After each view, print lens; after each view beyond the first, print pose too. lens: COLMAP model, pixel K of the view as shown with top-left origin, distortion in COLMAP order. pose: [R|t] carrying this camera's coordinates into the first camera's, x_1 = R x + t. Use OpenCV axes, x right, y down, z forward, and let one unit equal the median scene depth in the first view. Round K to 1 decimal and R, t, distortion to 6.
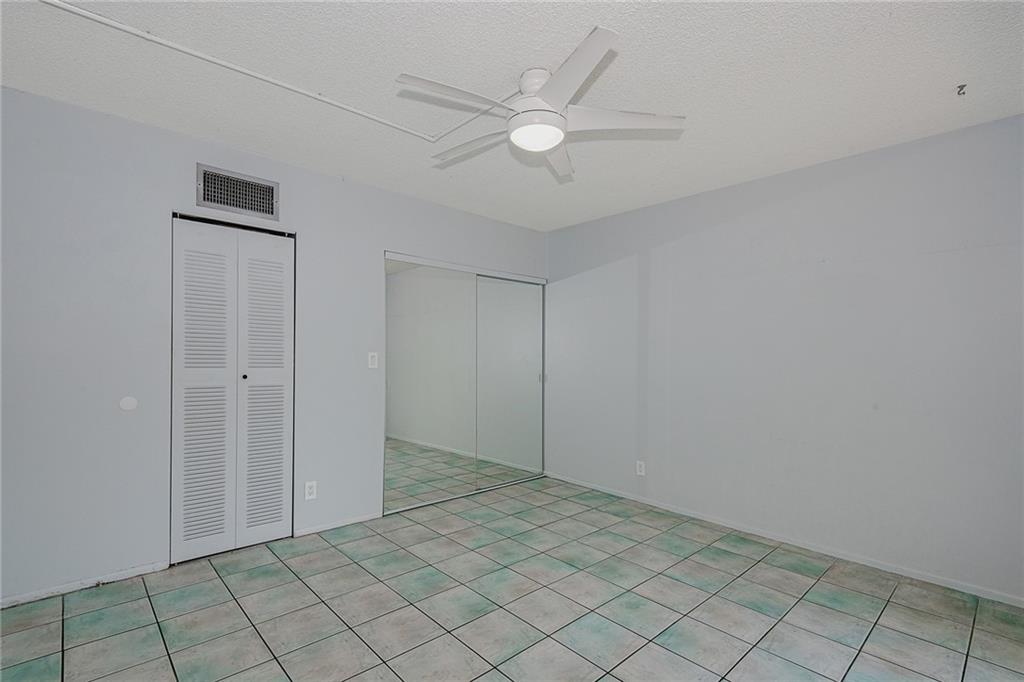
lens RADIAL K [[465.8, 0, 508.4], [0, 465.8, 344.8], [0, 0, 1]] dist [0.023664, -0.010243]
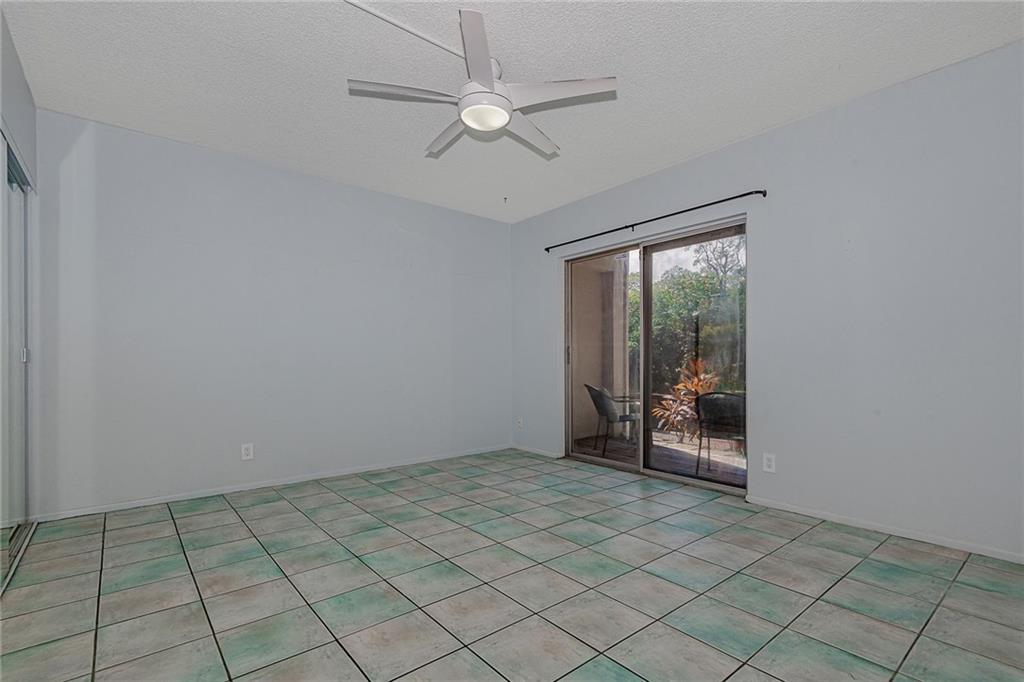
lens RADIAL K [[465.8, 0, 514.1], [0, 465.8, 341.4], [0, 0, 1]] dist [0.023664, -0.010243]
pose [[0.050211, 0.029149, 0.998313, -0.737548], [-0.021864, 0.999367, -0.028080, 0.099503], [-0.998499, -0.020418, 0.050817, 0.612151]]
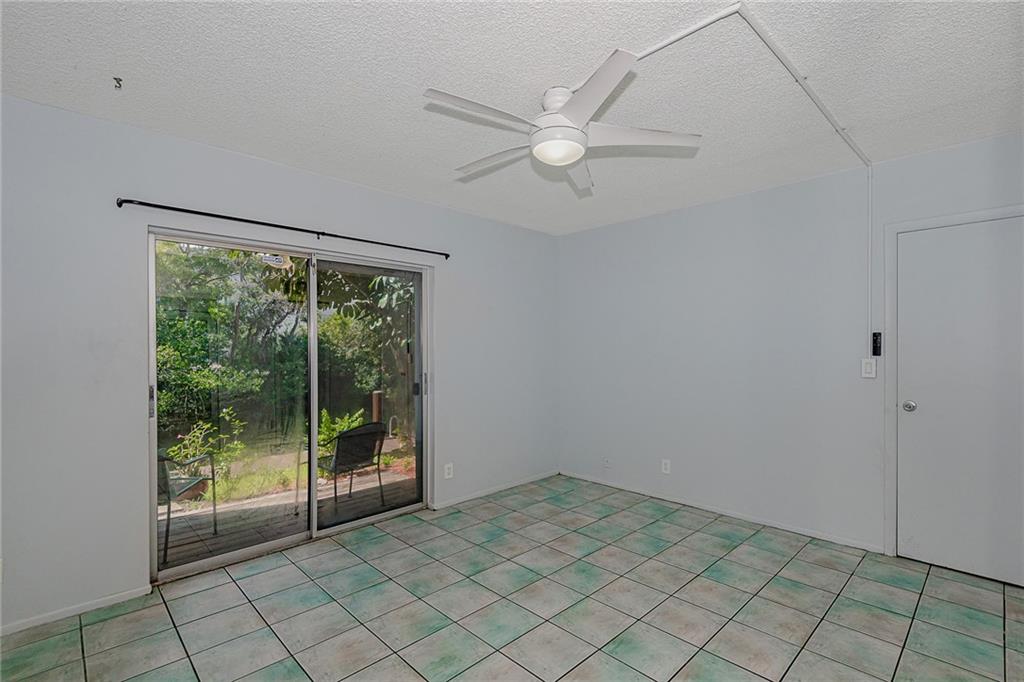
lens RADIAL K [[465.8, 0, 535.6], [0, 465.8, 355.8], [0, 0, 1]] dist [0.023664, -0.010243]
pose [[-0.998855, -0.008443, -0.047099, 0.113169], [-0.007932, 0.999908, -0.011026, 0.011106], [0.047188, -0.010639, -0.998829, 1.406248]]
